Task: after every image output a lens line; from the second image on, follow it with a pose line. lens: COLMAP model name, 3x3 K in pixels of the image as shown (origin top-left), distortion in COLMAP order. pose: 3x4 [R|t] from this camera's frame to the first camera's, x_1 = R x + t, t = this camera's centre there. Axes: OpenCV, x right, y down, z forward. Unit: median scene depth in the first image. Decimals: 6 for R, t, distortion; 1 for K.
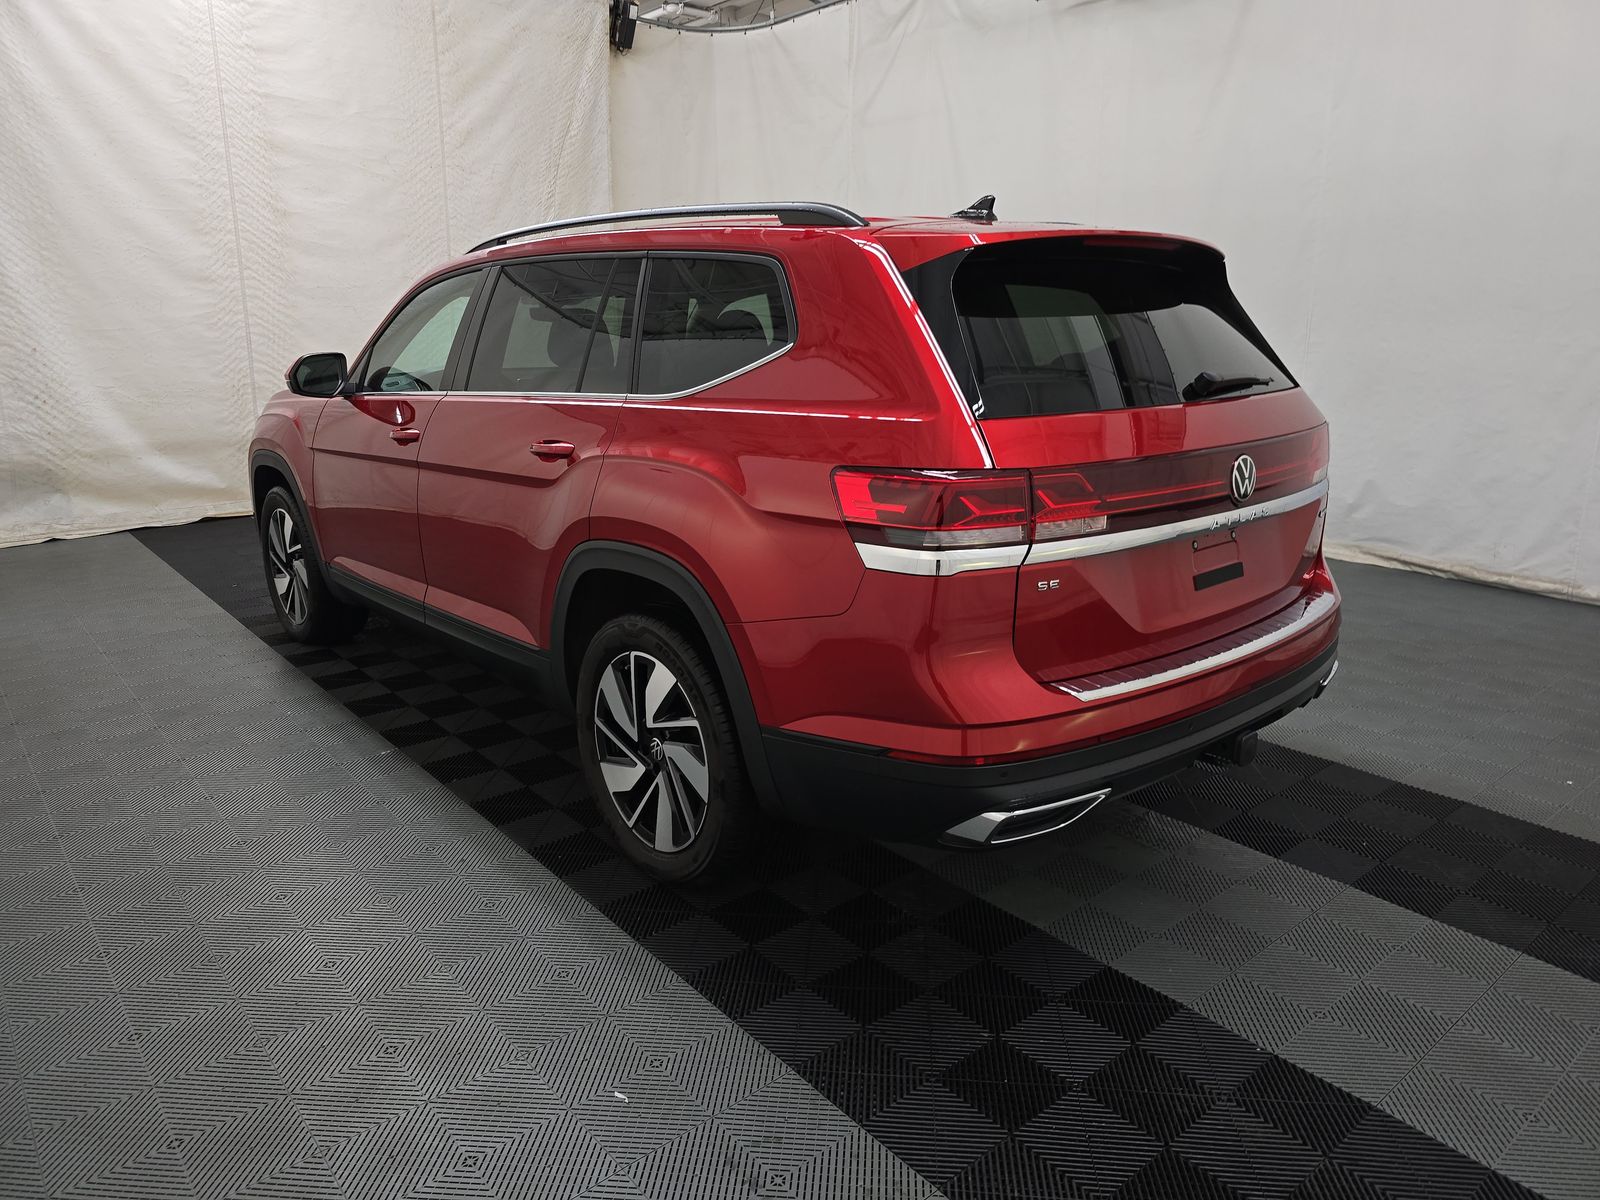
lens RADIAL K [[1080.9, 0, 803.5], [0, 1080.9, 599.8], [0, 0, 1]] dist [0.028113, -0.026495]
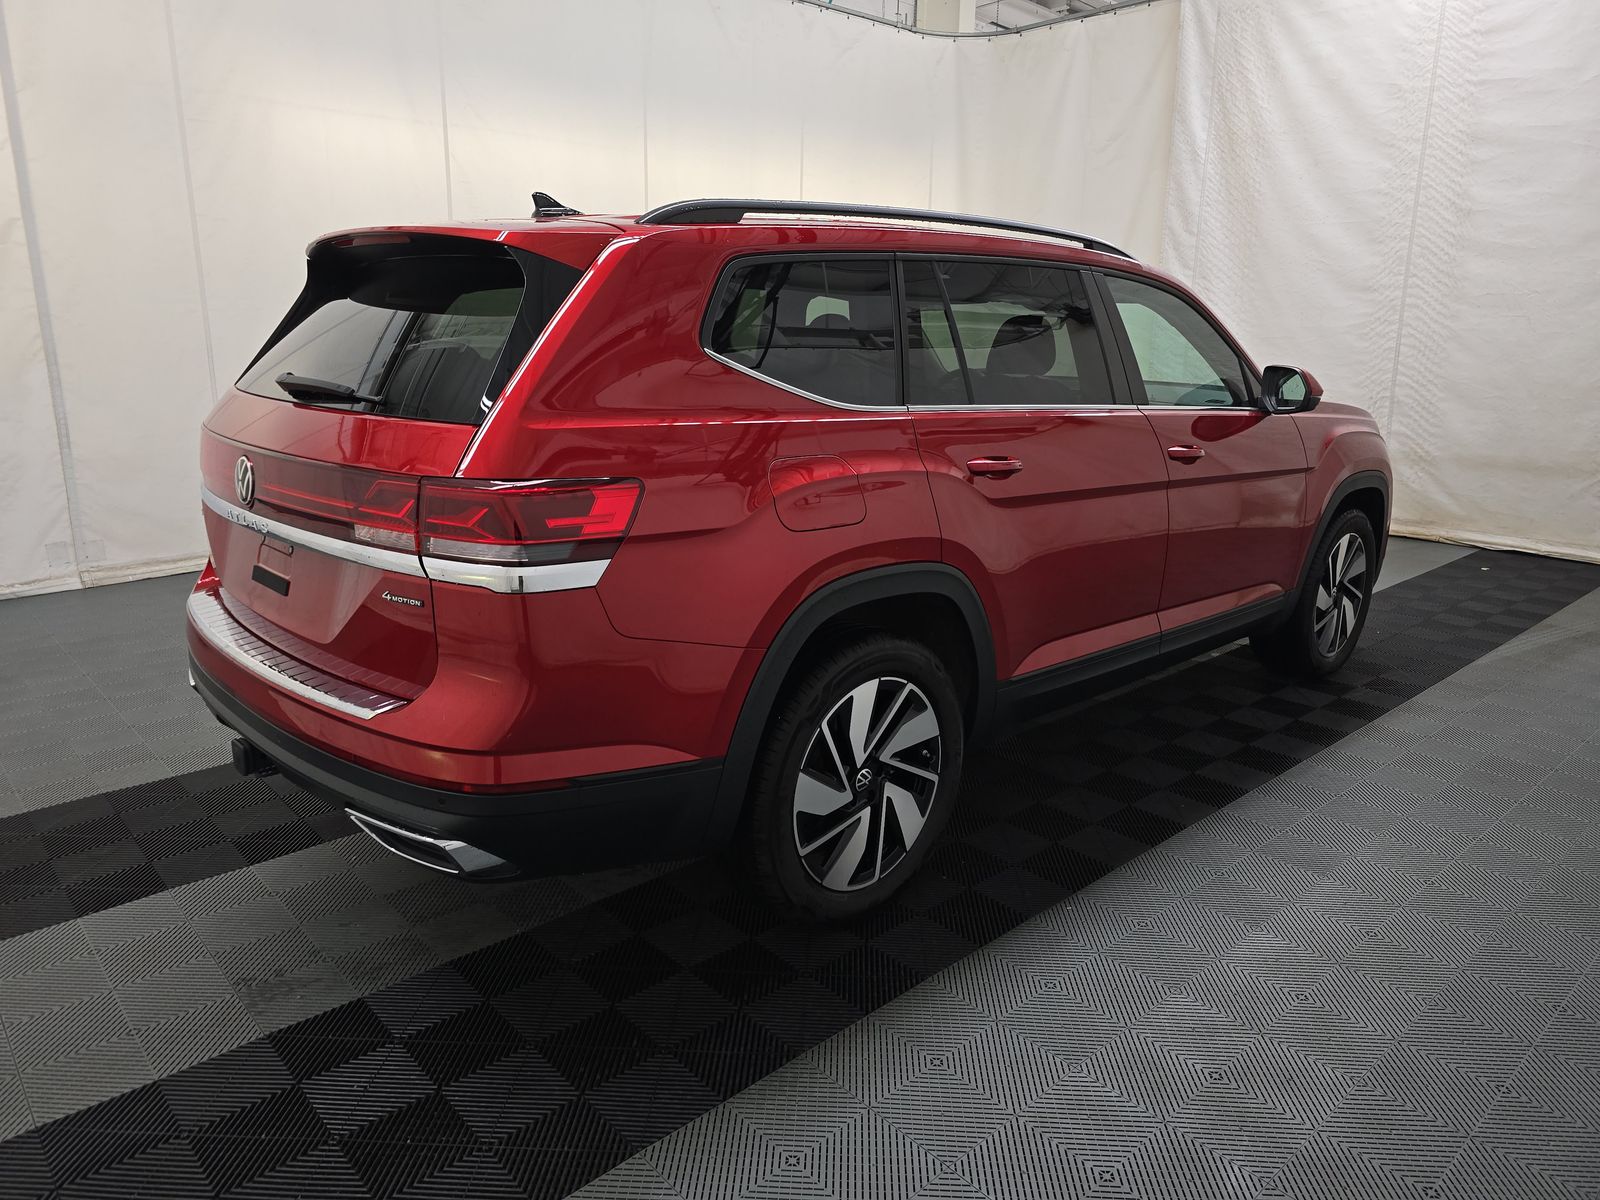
lens RADIAL K [[1080.9, 0, 789.1], [0, 1080.9, 594.2], [0, 0, 1]] dist [0.028113, -0.026495]
pose [[0.024010, 0.247196, -0.968668, 0.464824], [-0.265275, 0.935788, 0.232230, -0.124741], [0.963874, 0.251388, 0.088044, 0.474580]]
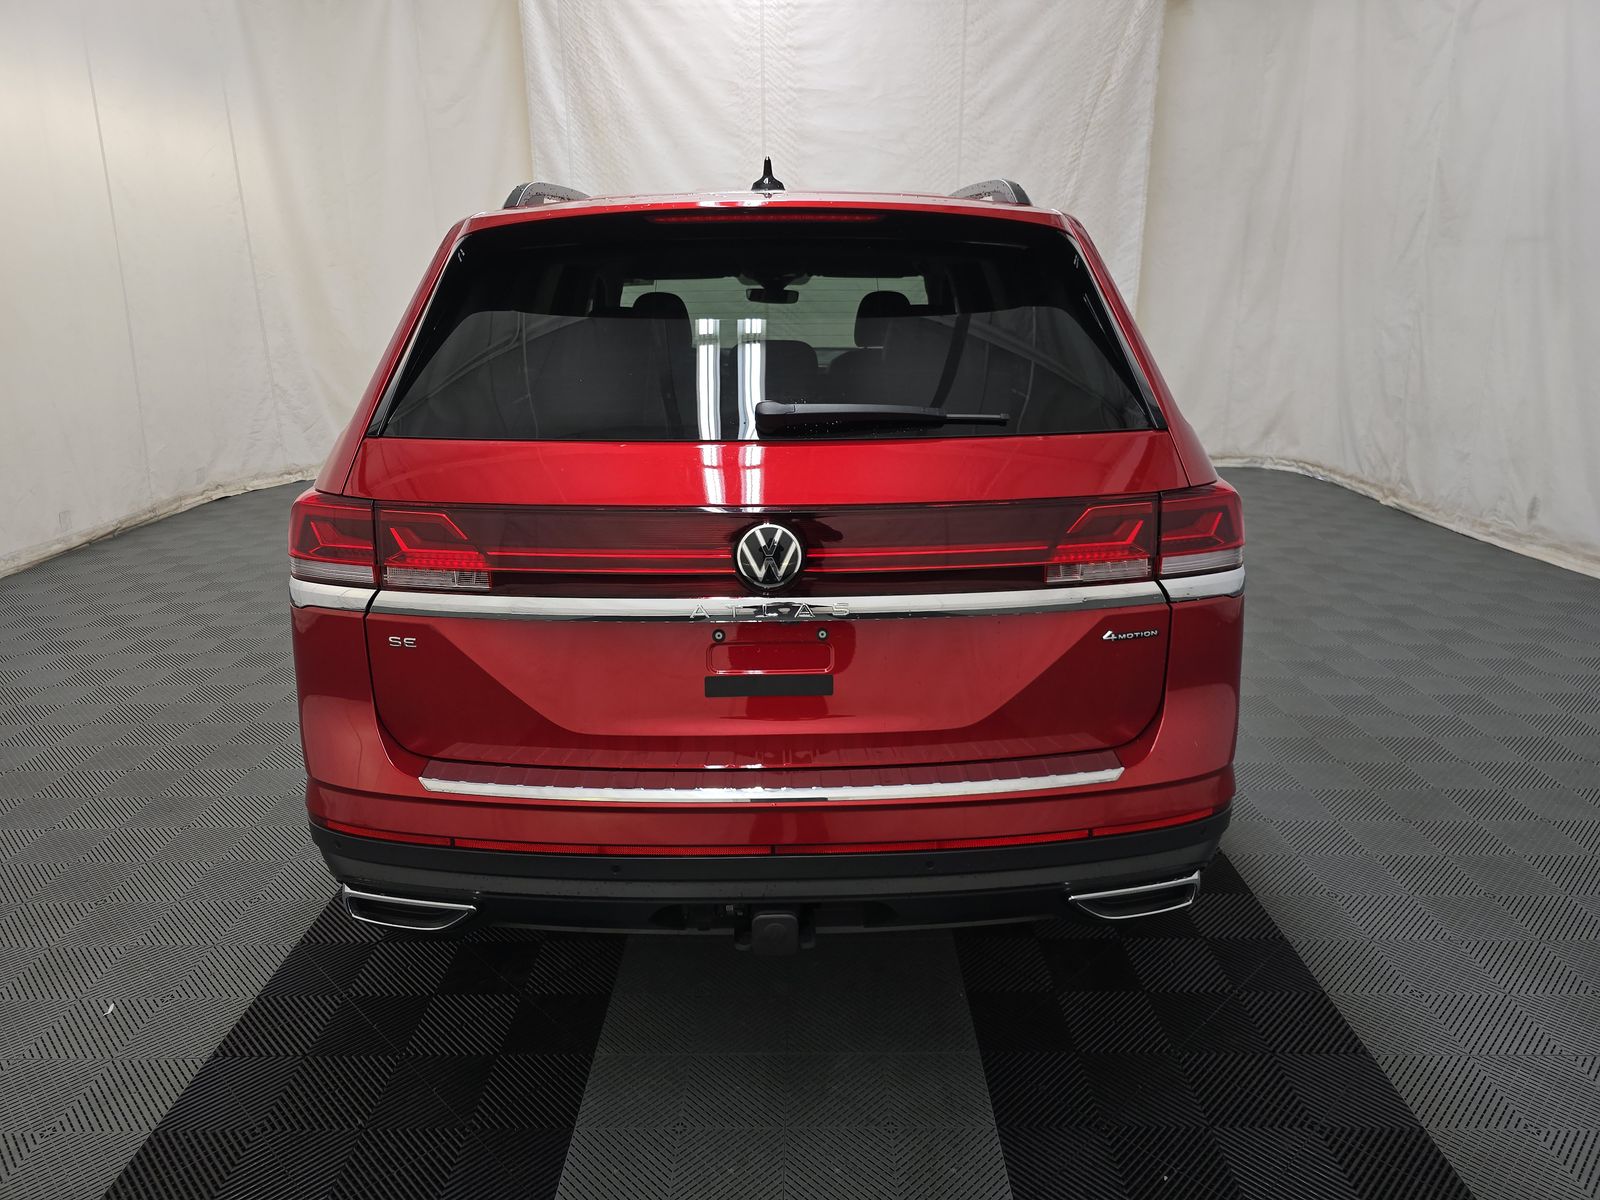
lens RADIAL K [[1080.9, 0, 796.0], [0, 1080.9, 601.0], [0, 0, 1]] dist [0.028113, -0.026495]
pose [[0.756720, 0.179530, -0.628605, 0.288696], [-0.159806, 0.983180, 0.088422, -0.049384], [0.633907, 0.033544, 0.772682, 0.160876]]
